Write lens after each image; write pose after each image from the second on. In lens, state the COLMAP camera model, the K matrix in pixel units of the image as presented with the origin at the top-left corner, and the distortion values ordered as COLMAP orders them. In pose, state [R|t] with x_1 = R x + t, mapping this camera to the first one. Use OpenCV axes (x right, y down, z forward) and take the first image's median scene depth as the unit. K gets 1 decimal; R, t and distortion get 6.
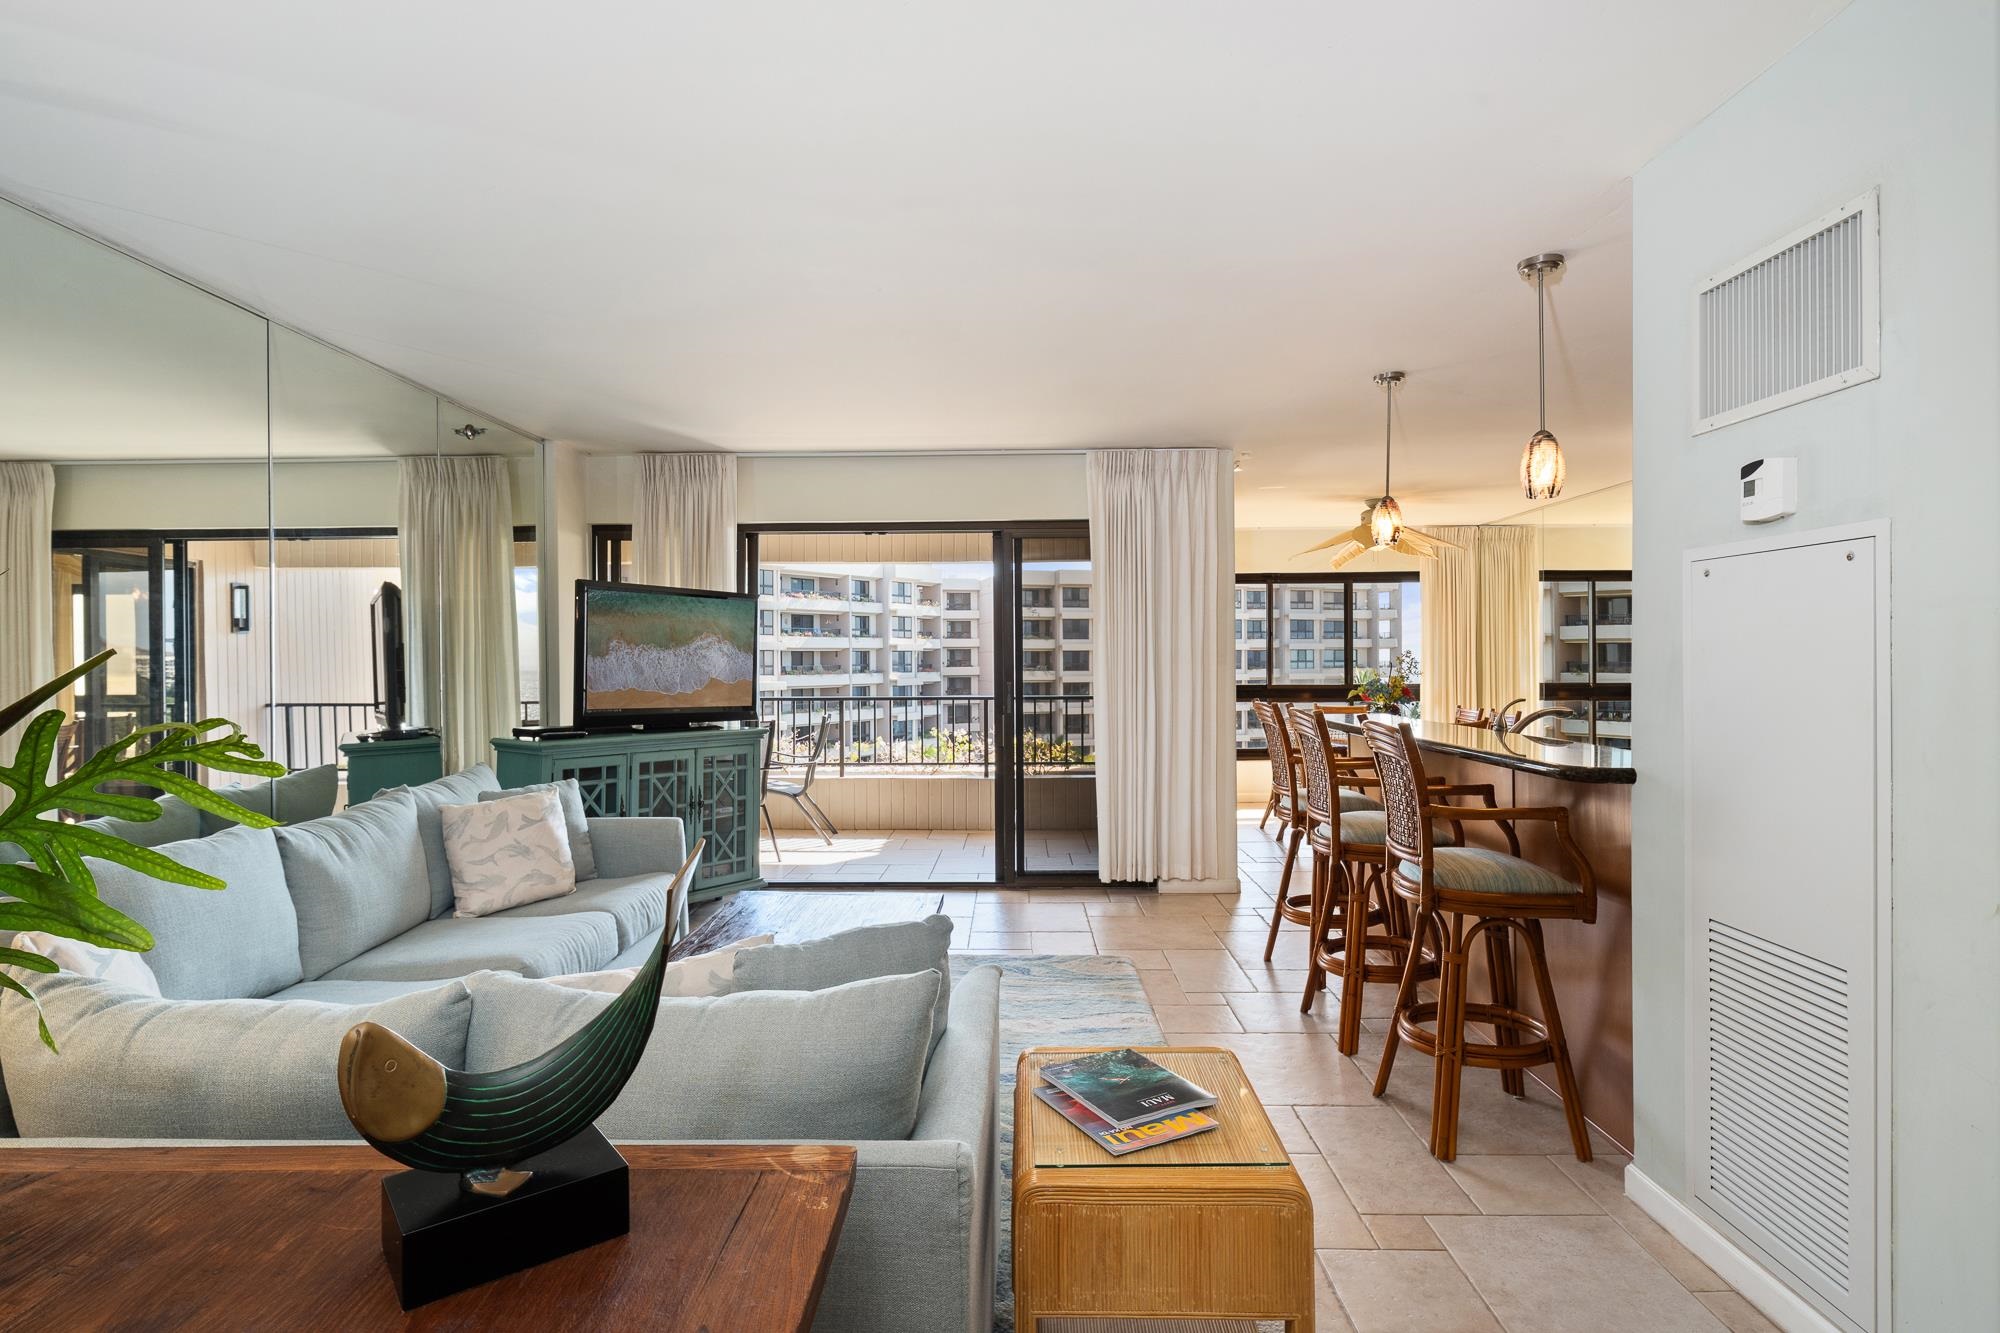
lens RADIAL K [[1019.6, 0, 994.7], [0, 1019.6, 675.2], [0, 0, 1]] dist [0.001346, 0.000794]
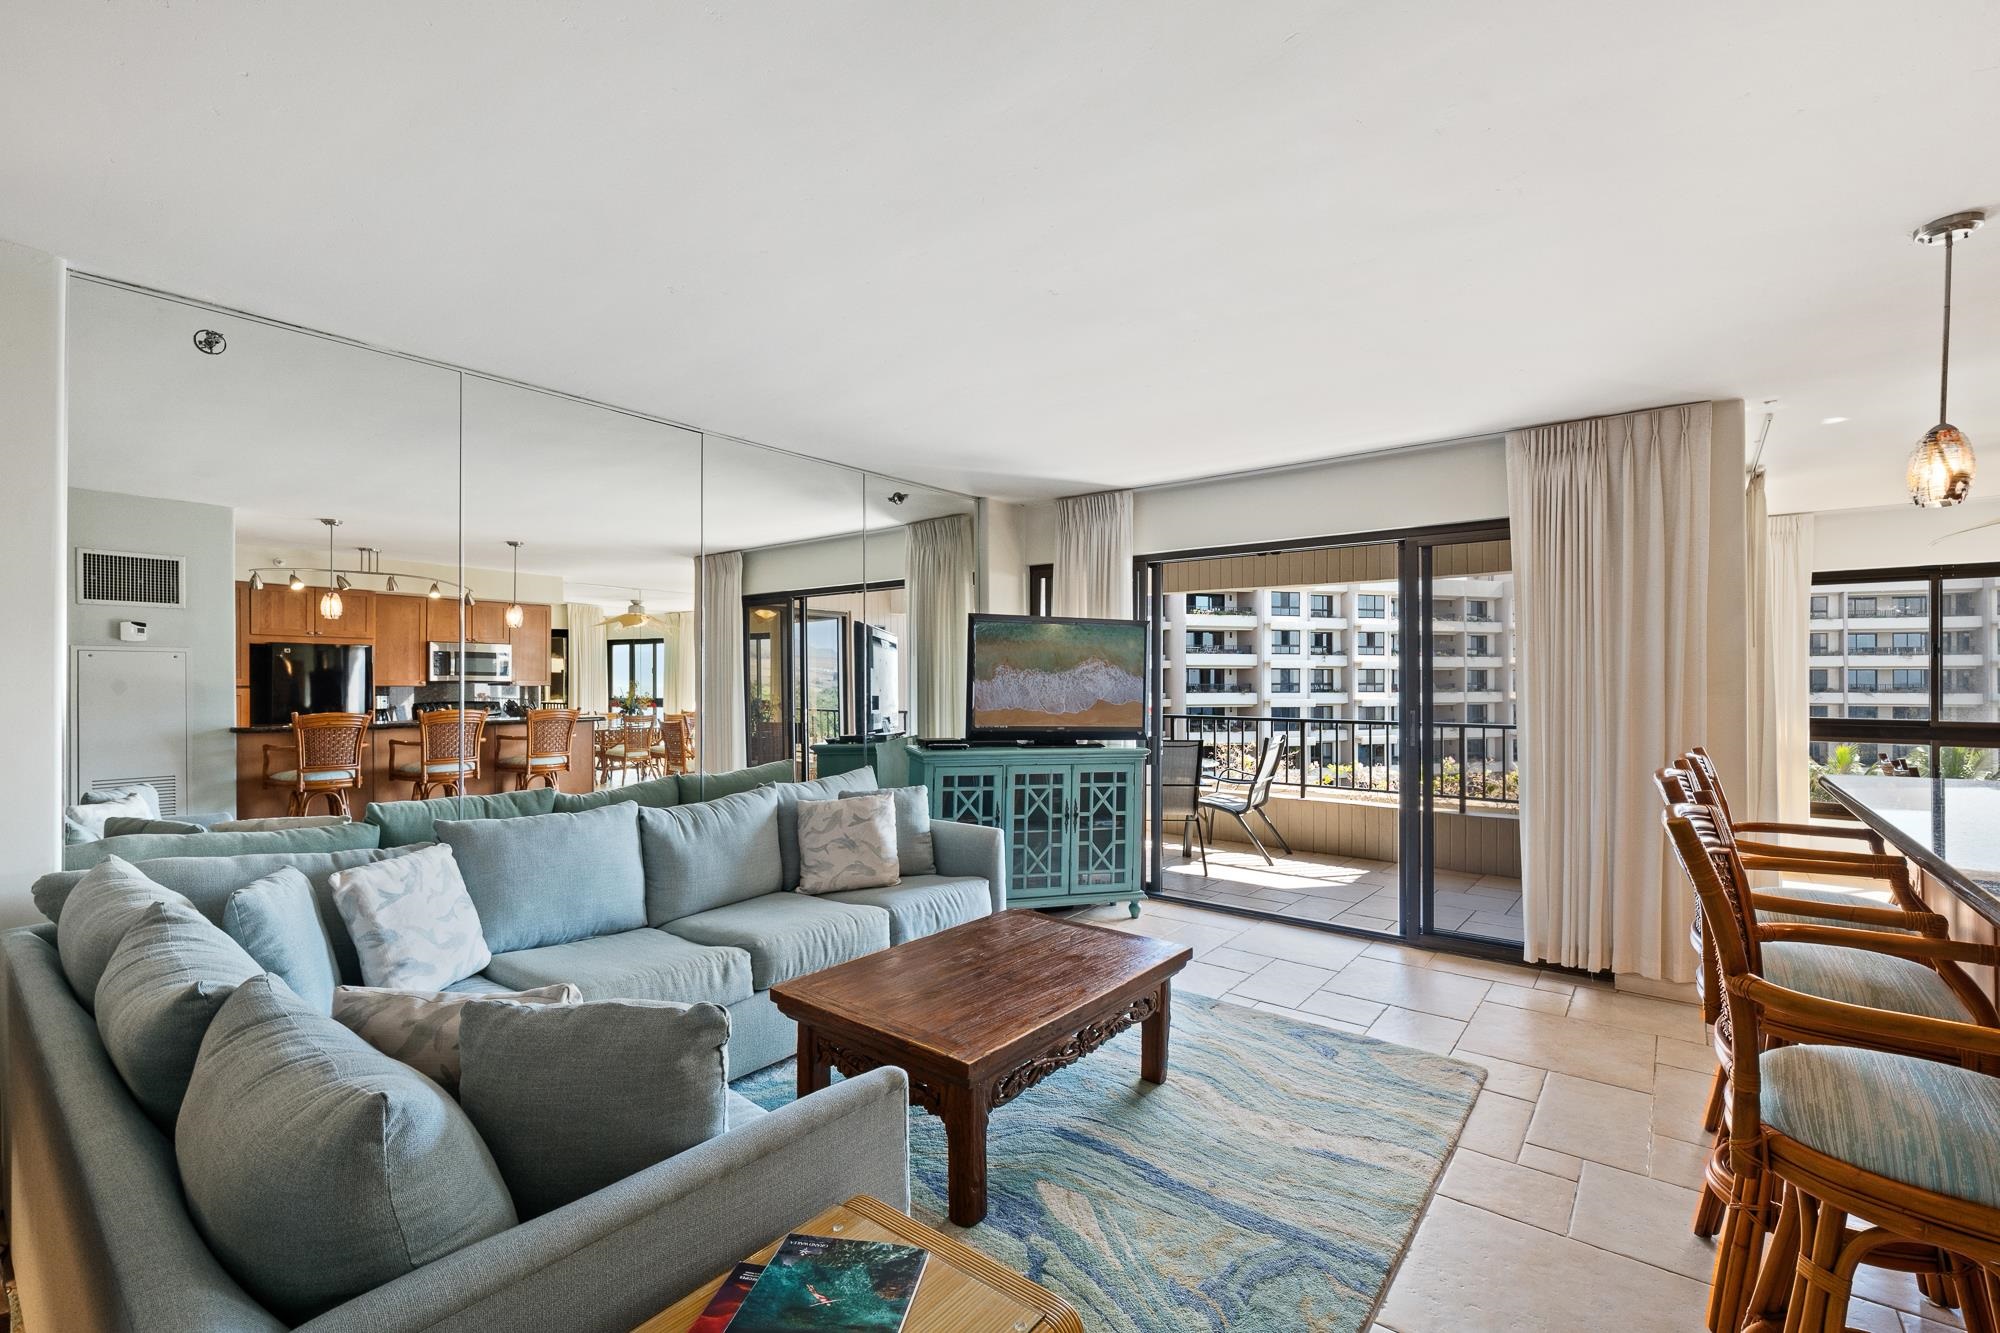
lens RADIAL K [[866.4, 0, 1036.0], [0, 866.4, 678.4], [0, 0, 1]] dist [0.000672, 0.001035]
pose [[0.798709, 0.006108, -0.601686, 0.222248], [-0.013881, 0.999869, -0.008276, -0.011199], [0.601557, 0.014962, 0.798690, 0.224070]]
